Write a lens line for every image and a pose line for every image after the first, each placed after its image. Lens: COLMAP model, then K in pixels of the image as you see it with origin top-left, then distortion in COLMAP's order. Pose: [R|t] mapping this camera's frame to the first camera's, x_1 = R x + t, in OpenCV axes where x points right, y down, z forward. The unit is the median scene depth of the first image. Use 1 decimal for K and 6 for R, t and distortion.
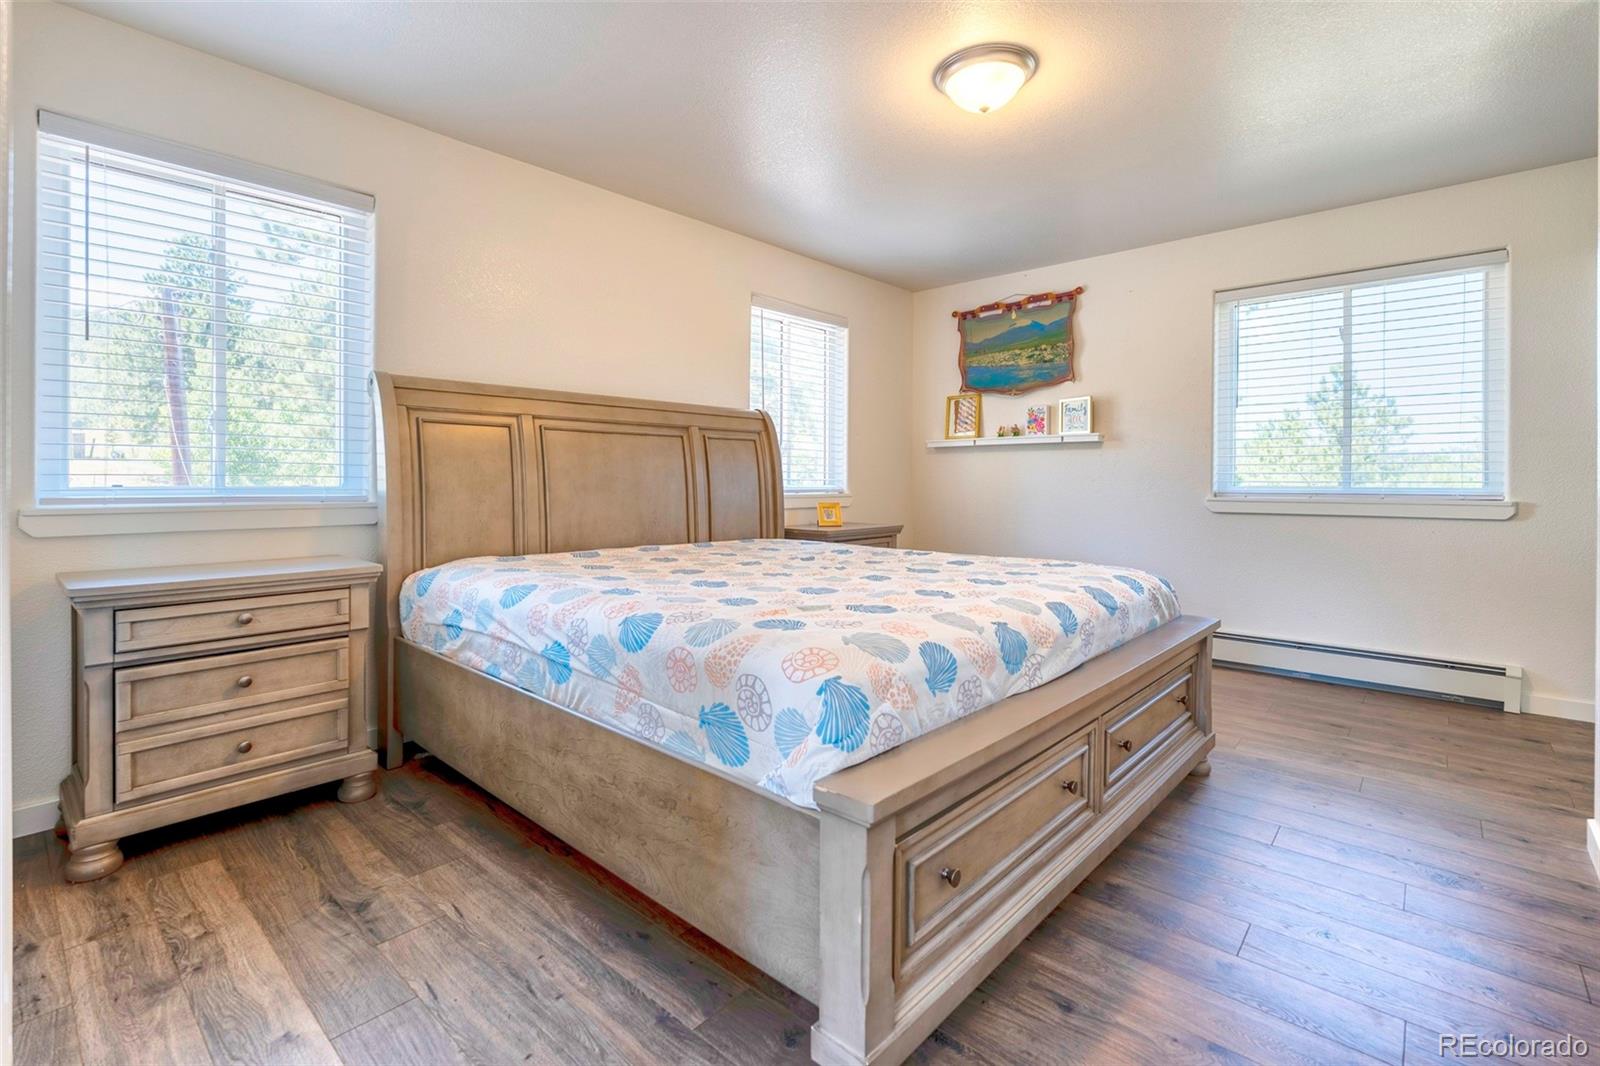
lens RADIAL K [[738.5, 0, 800.9], [0, 738.5, 482.3], [0, 0, 1]] dist [0.020968, -0.000018]
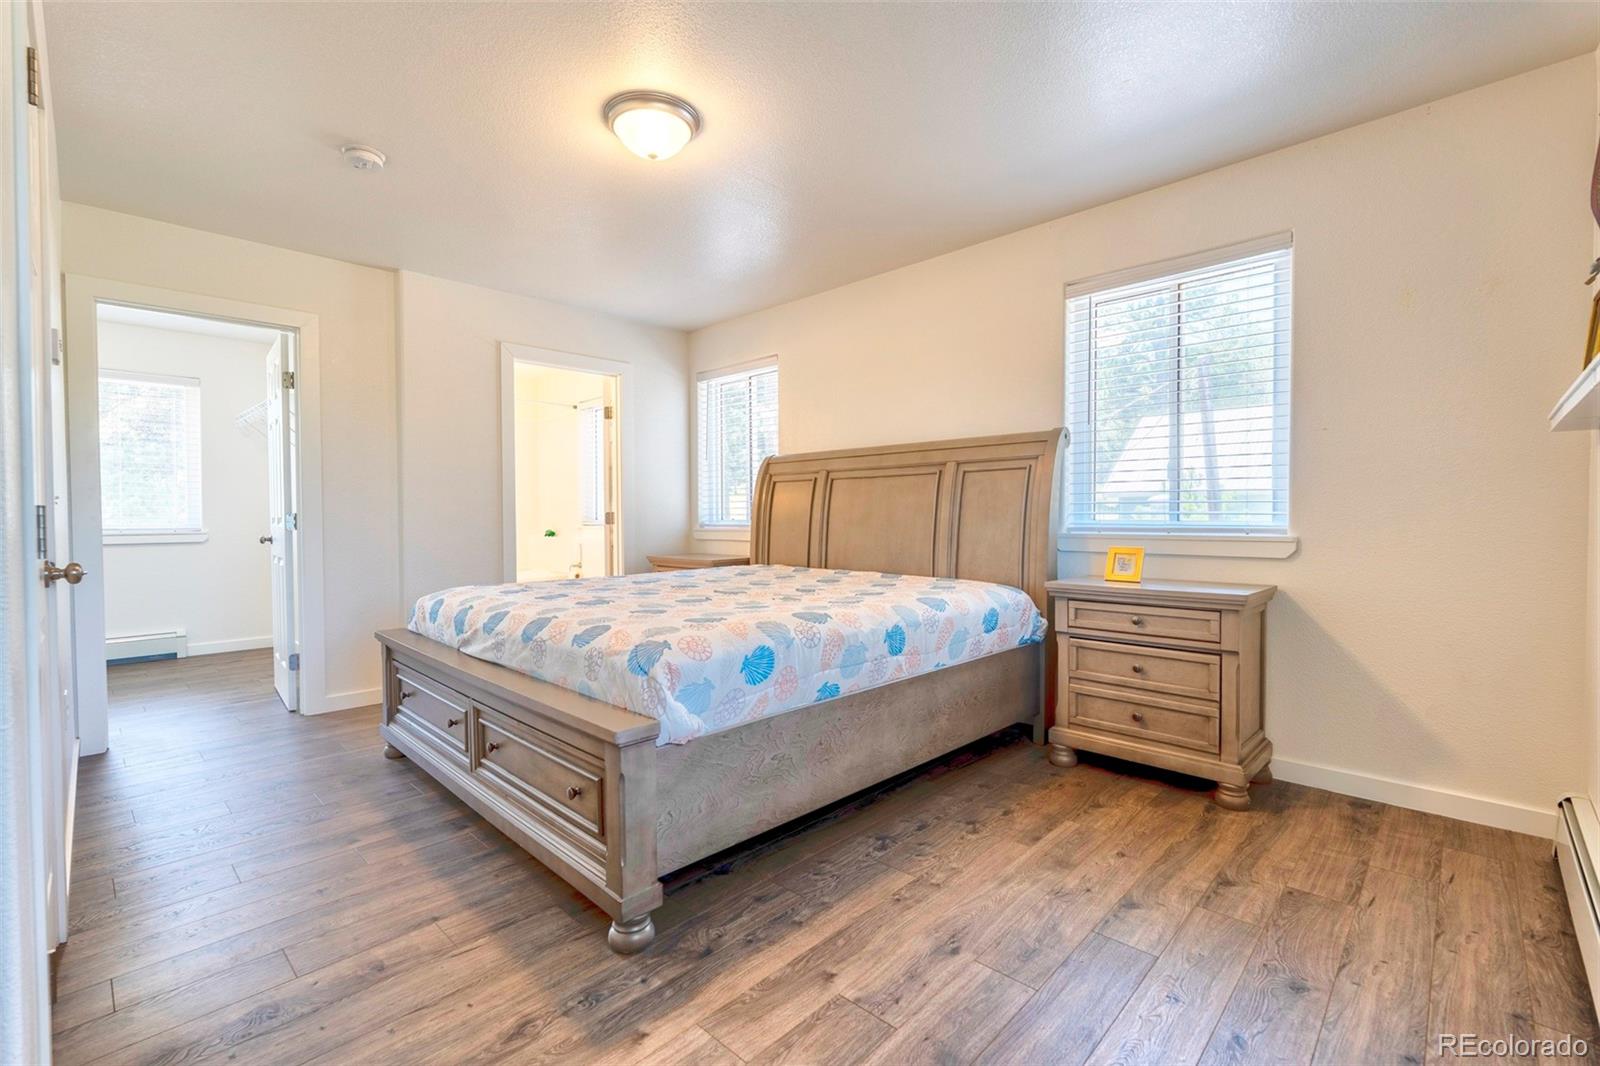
lens RADIAL K [[670.7, 0, 800.0], [0, 670.7, 533.0], [0, 0, 1]] dist [-0.001758, -0.000119]
pose [[-0.049668, 0.018835, -0.998588, 0.761626], [0.012360, 0.999757, 0.018242, 0.003308], [0.998689, -0.011437, -0.049889, 0.808550]]
